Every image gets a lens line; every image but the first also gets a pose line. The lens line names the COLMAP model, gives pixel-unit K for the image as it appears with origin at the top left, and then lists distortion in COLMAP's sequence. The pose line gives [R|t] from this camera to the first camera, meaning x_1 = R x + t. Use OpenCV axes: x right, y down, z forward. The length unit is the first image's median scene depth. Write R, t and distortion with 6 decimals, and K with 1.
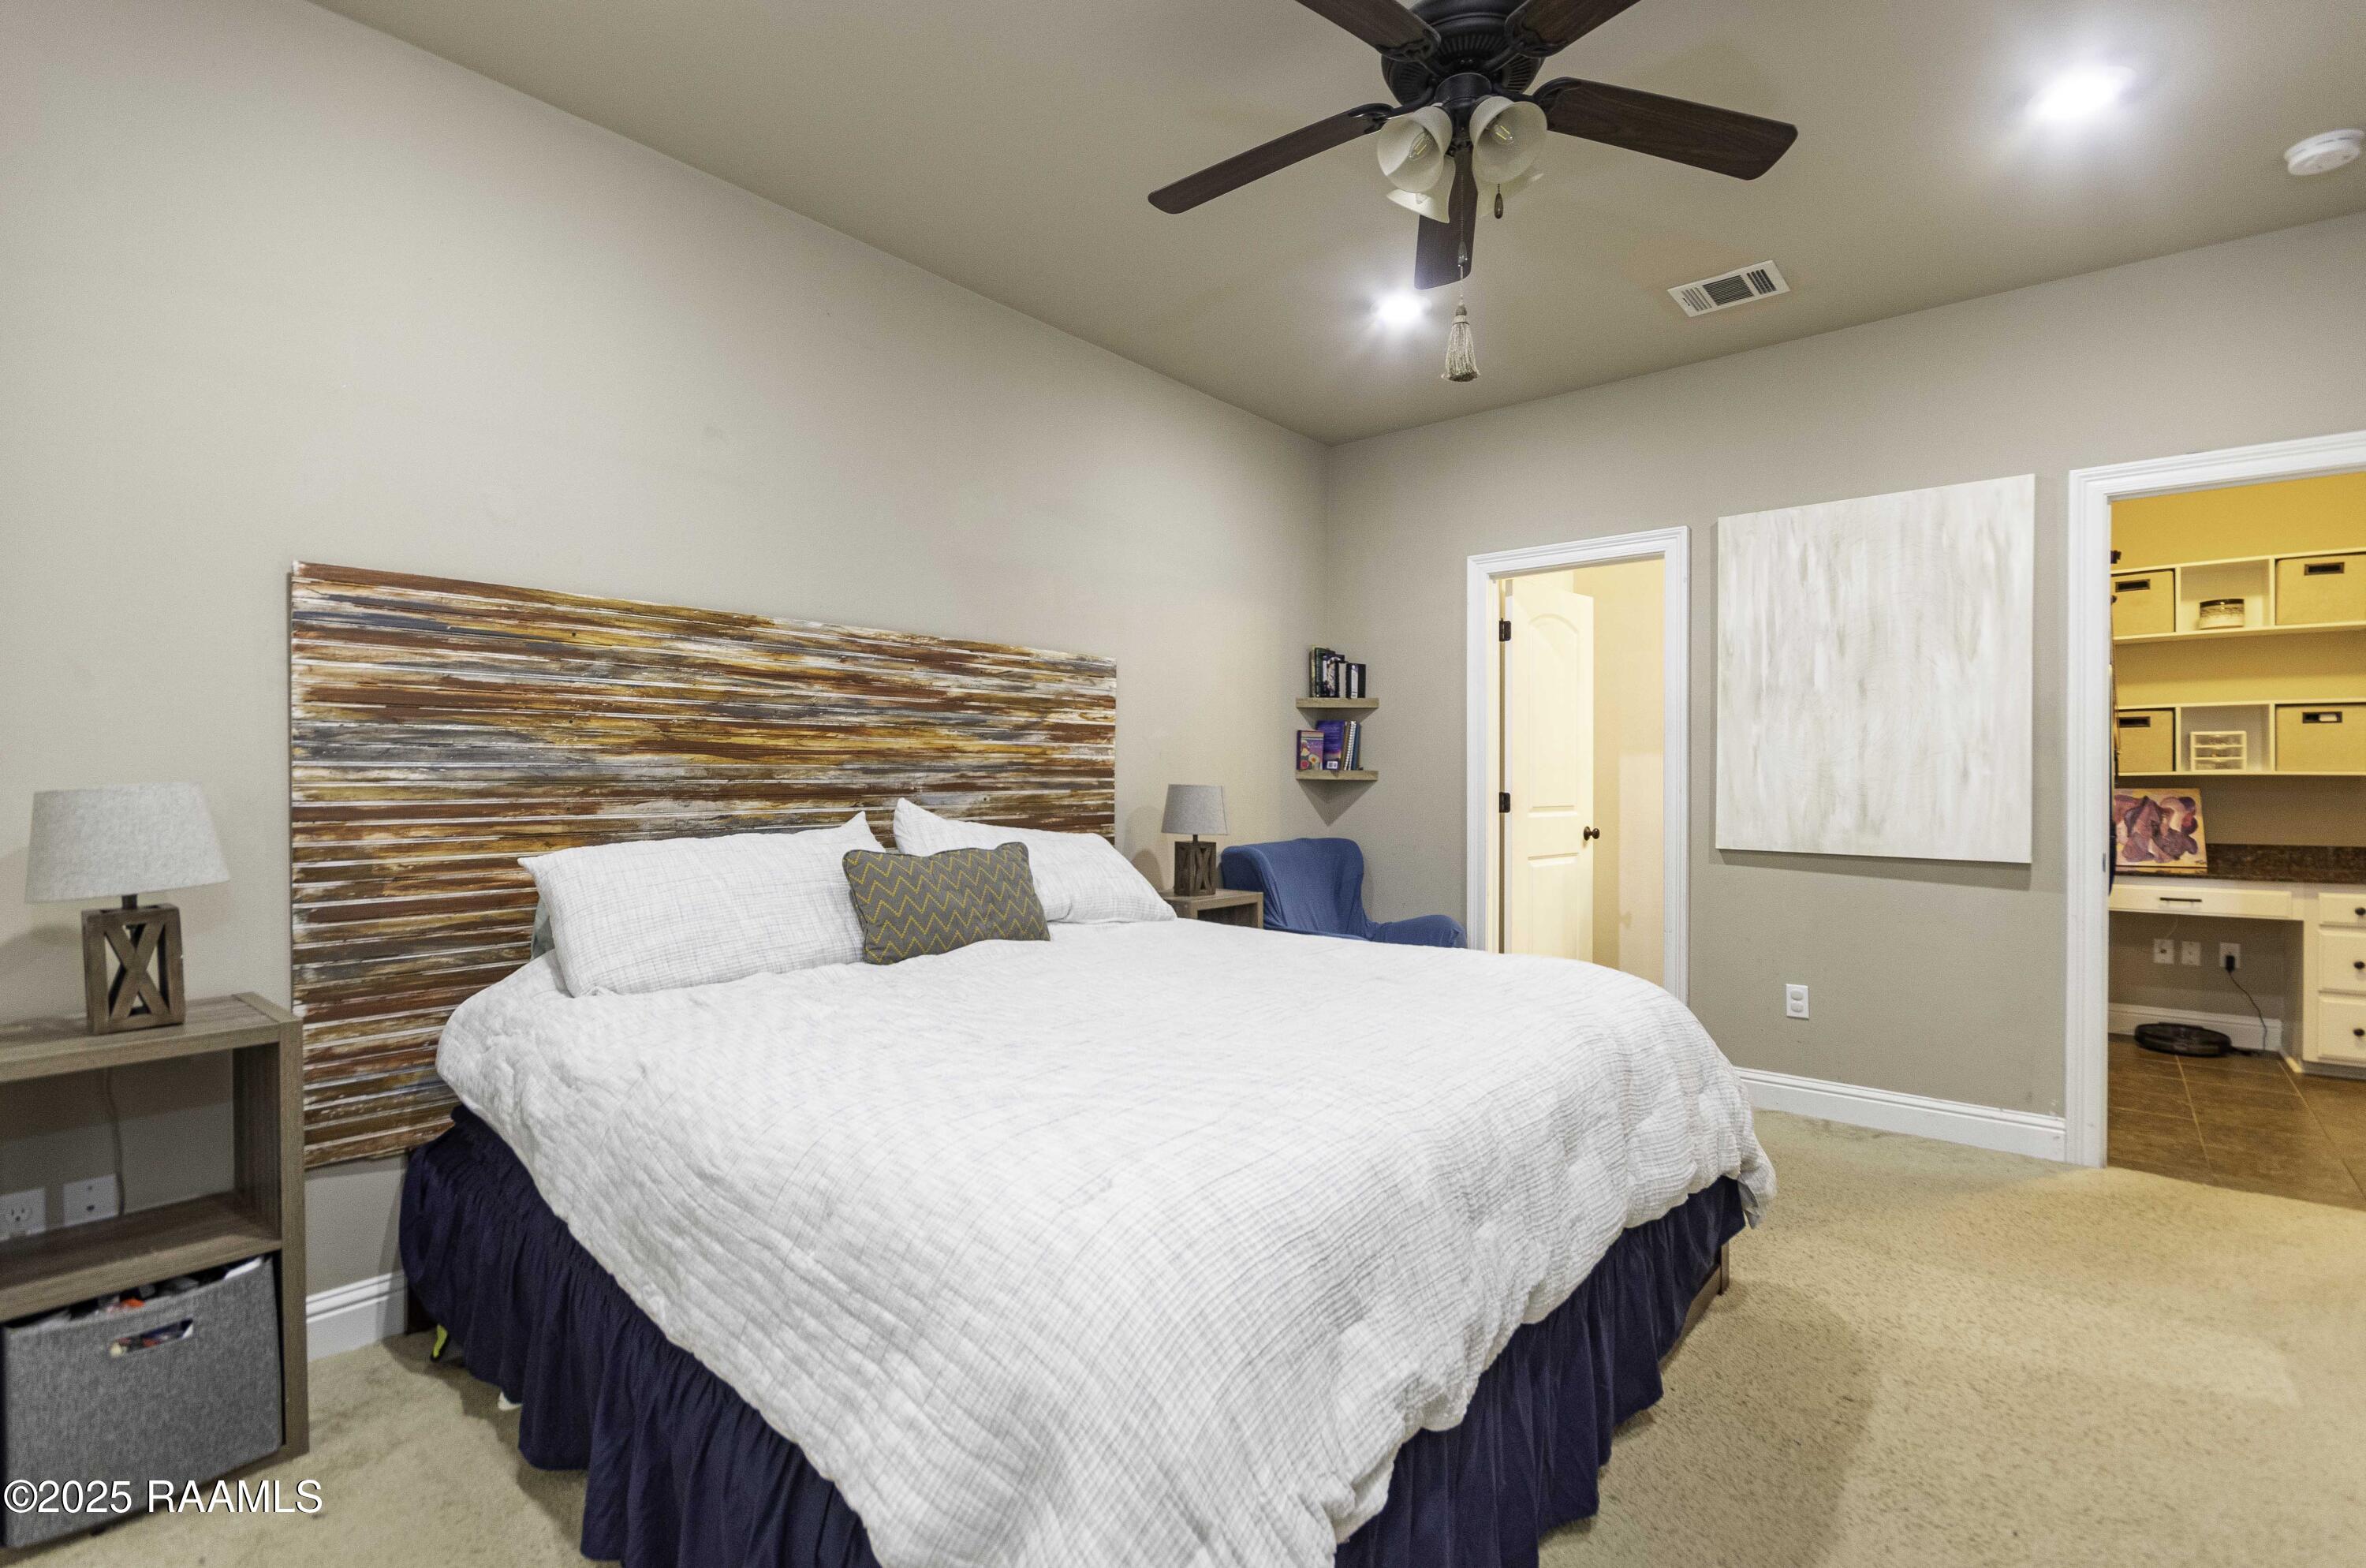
lens RADIAL K [[1100.9, 0, 1187.8], [0, 1100.9, 783.6], [0, 0, 1]] dist [-0.001358, -0.000828]
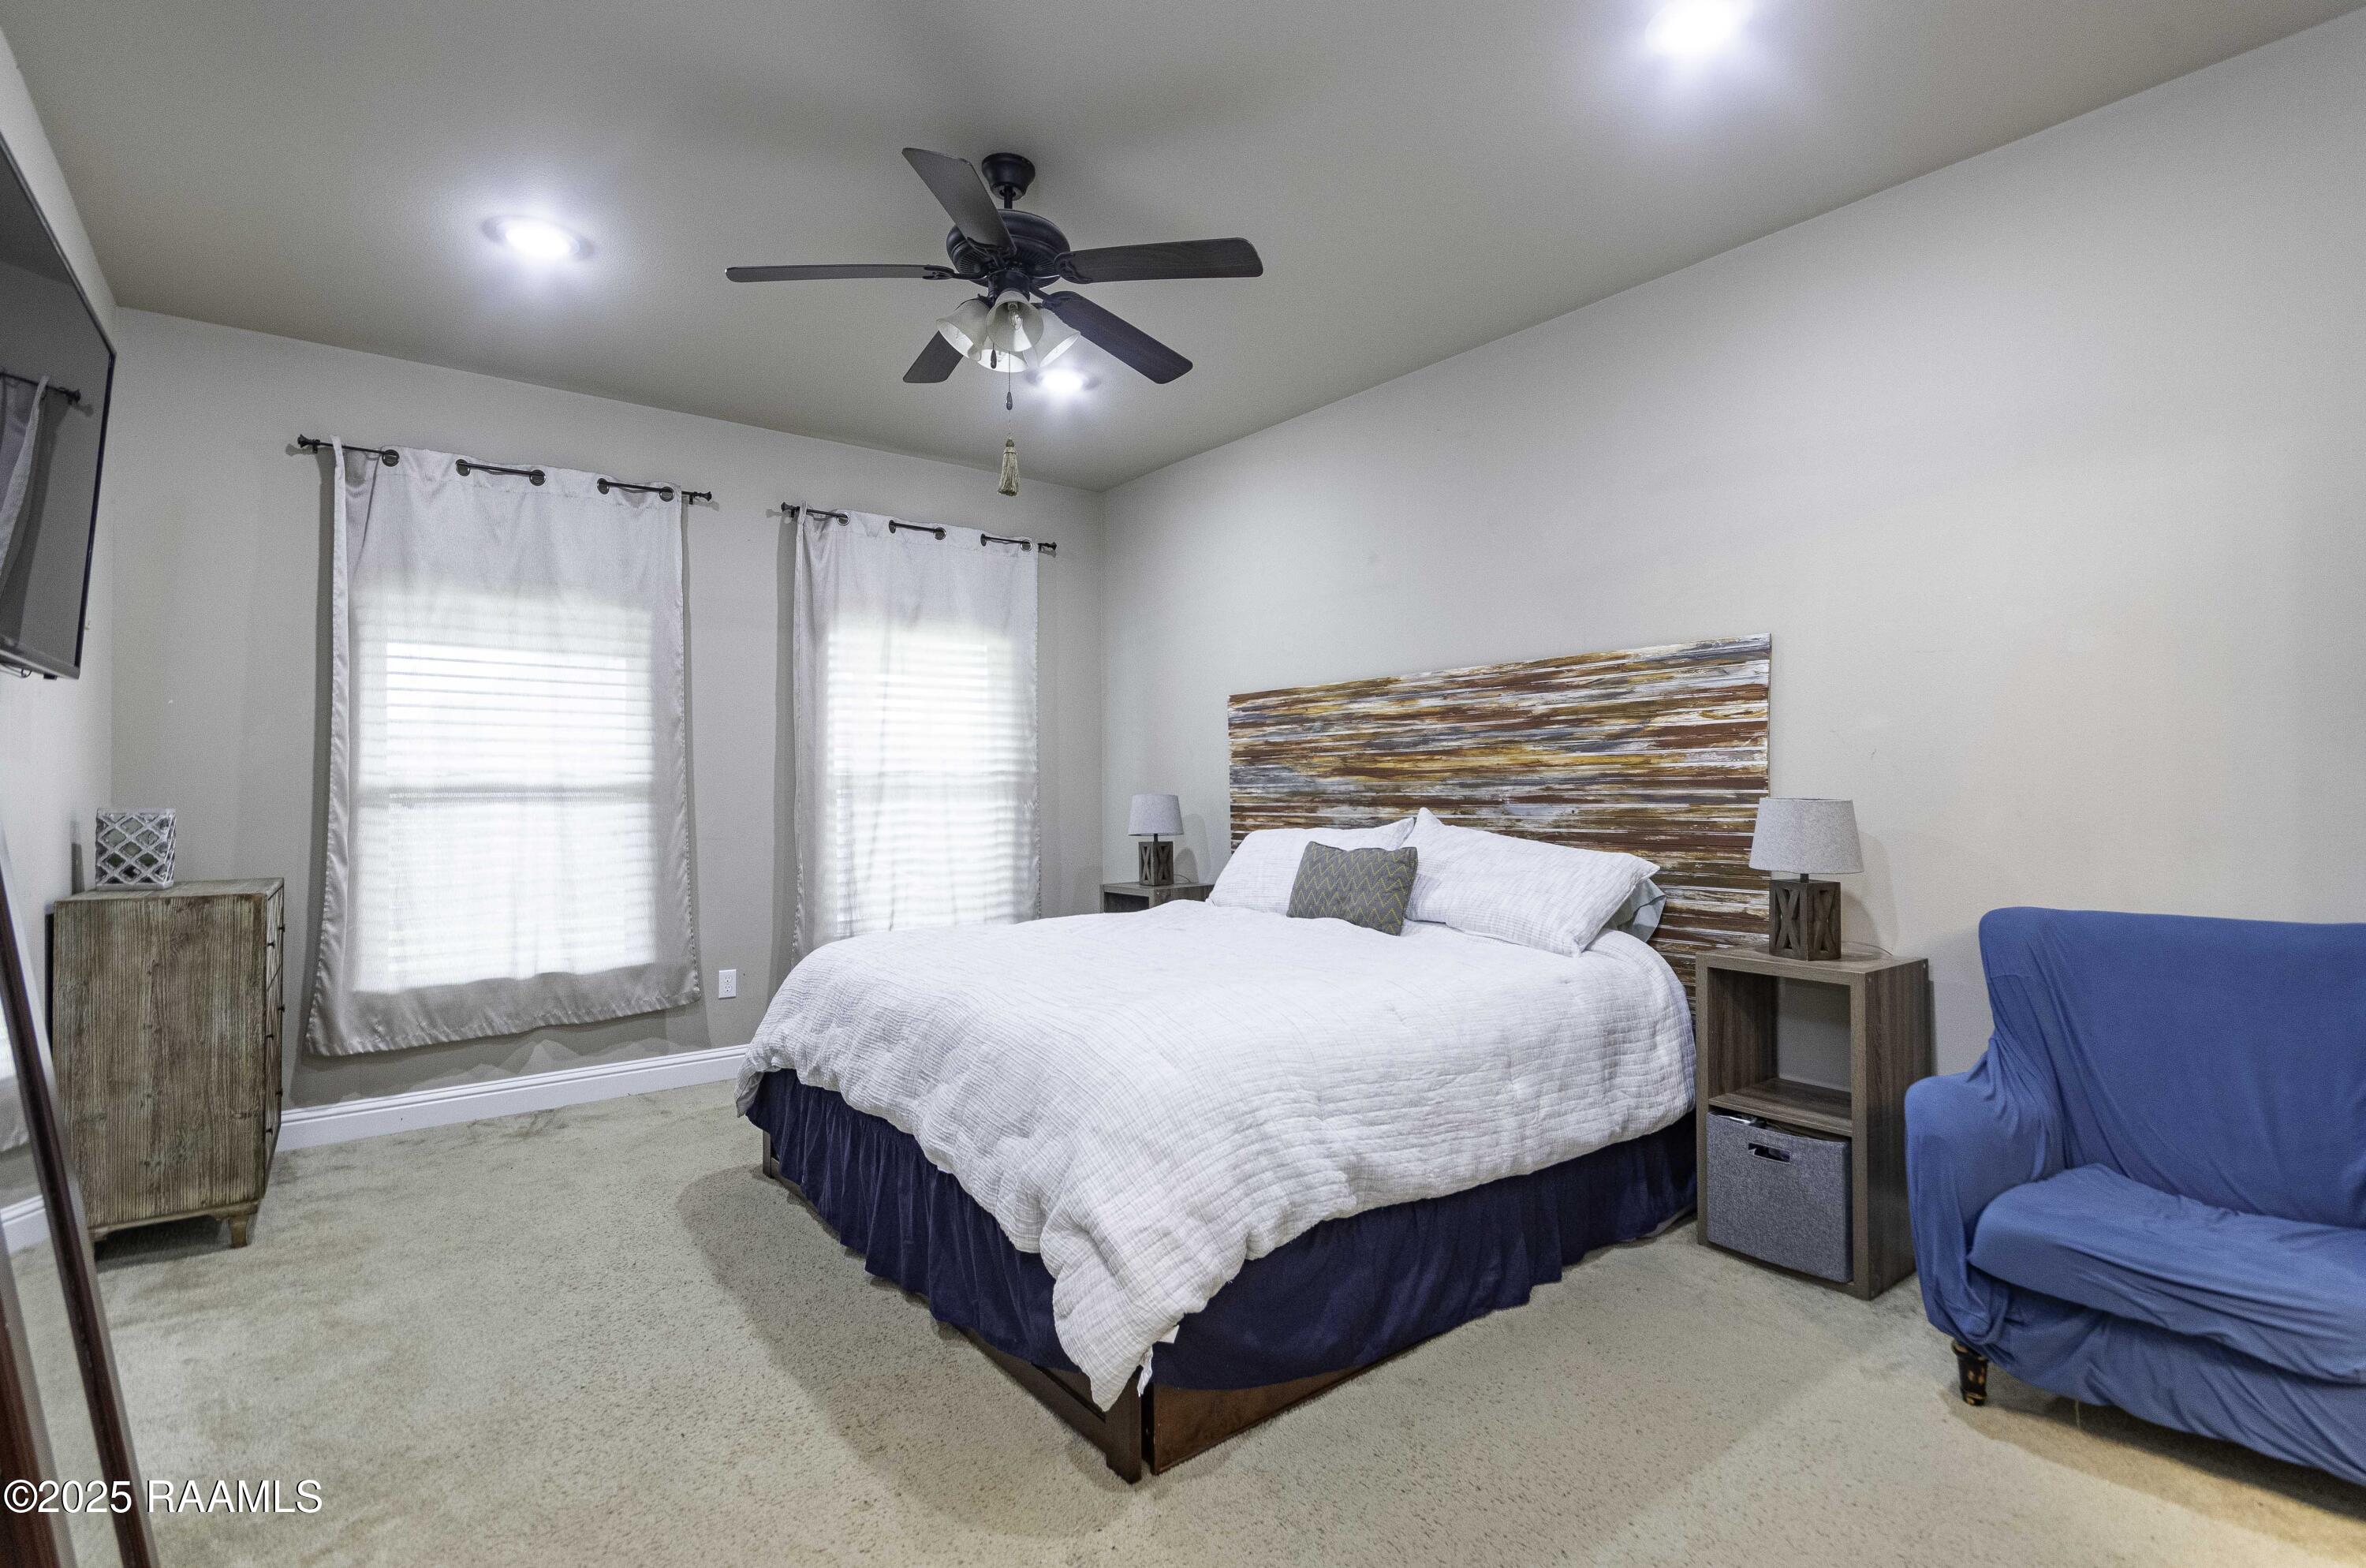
lens RADIAL K [[1100.9, 0, 1187.8], [0, 1100.9, 783.6], [0, 0, 1]] dist [-0.001358, -0.000828]
pose [[-0.213664, -0.003495, -0.976901, 0.966704], [0.003903, 0.999983, -0.004431, -0.009188], [0.976899, -0.004759, -0.213646, 0.966937]]
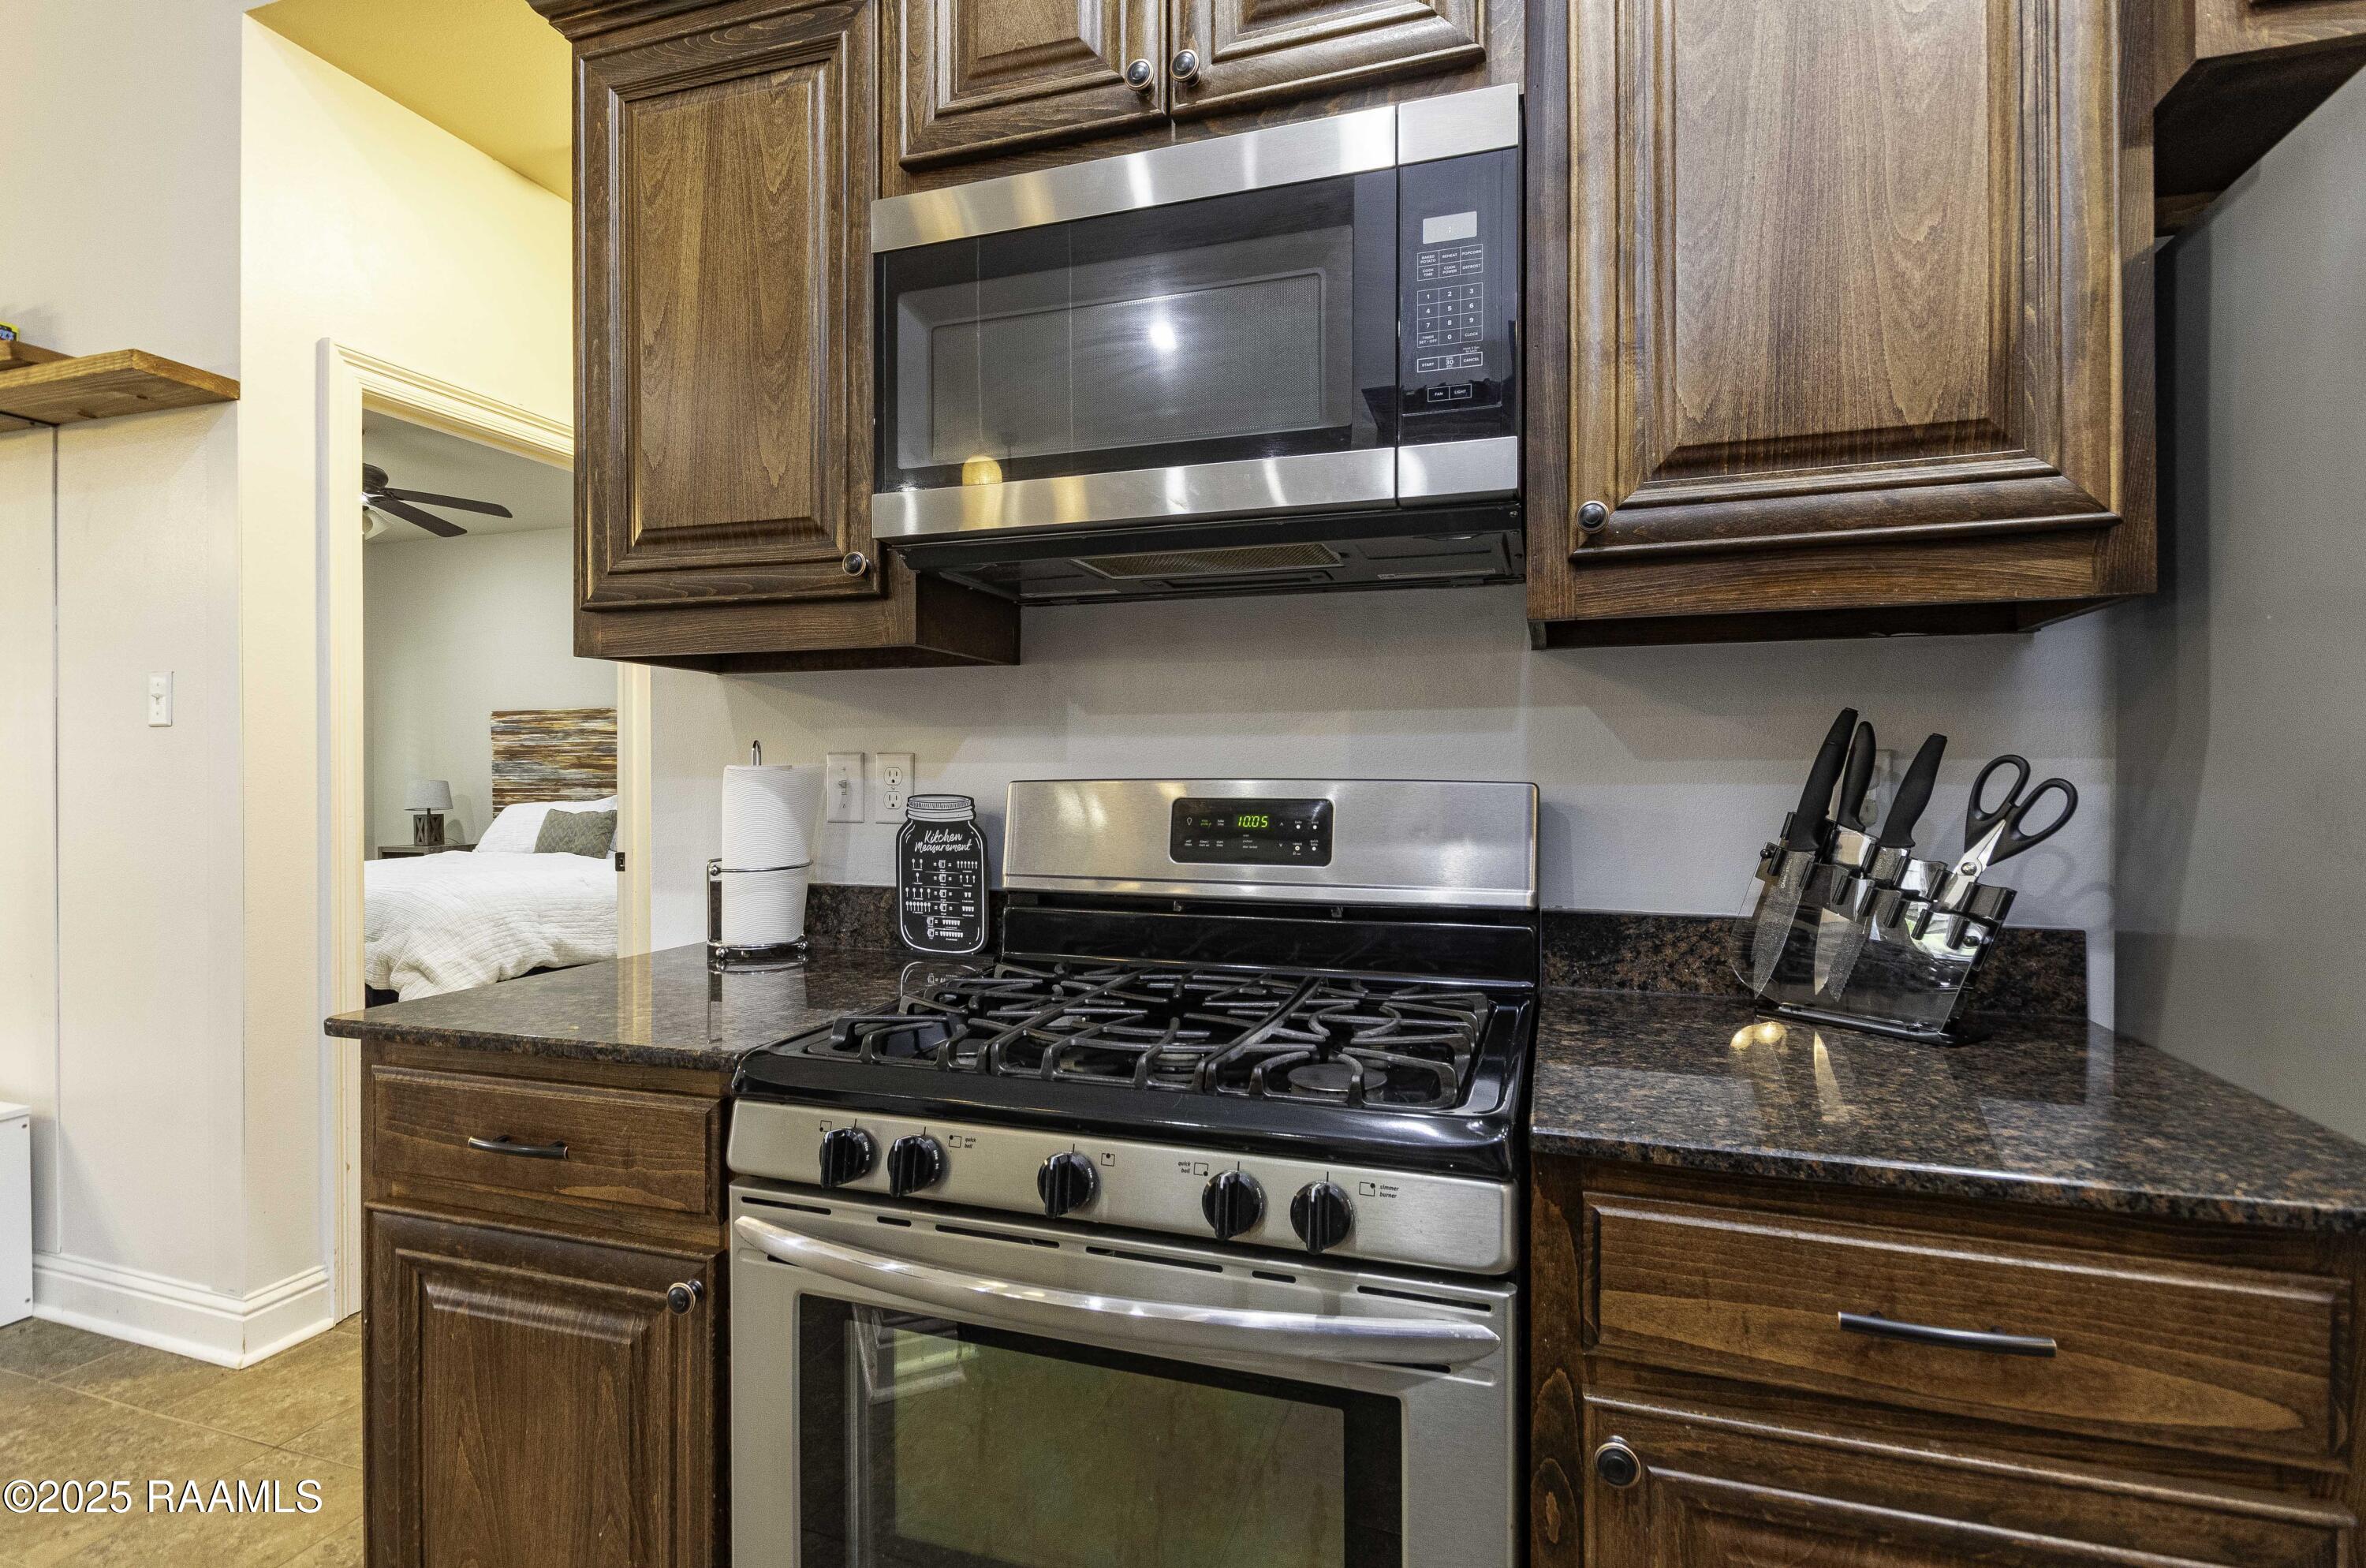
lens RADIAL K [[1133.5, 0, 1201.2], [0, 1133.5, 774.8], [0, 0, 1]] dist [0.013722, -0.000226]
pose [[0.370841, -0.002638, -0.928692, 2.101733], [0.001042, 0.999997, -0.002425, -0.005216], [0.928696, -0.000068, 0.370843, 1.169003]]
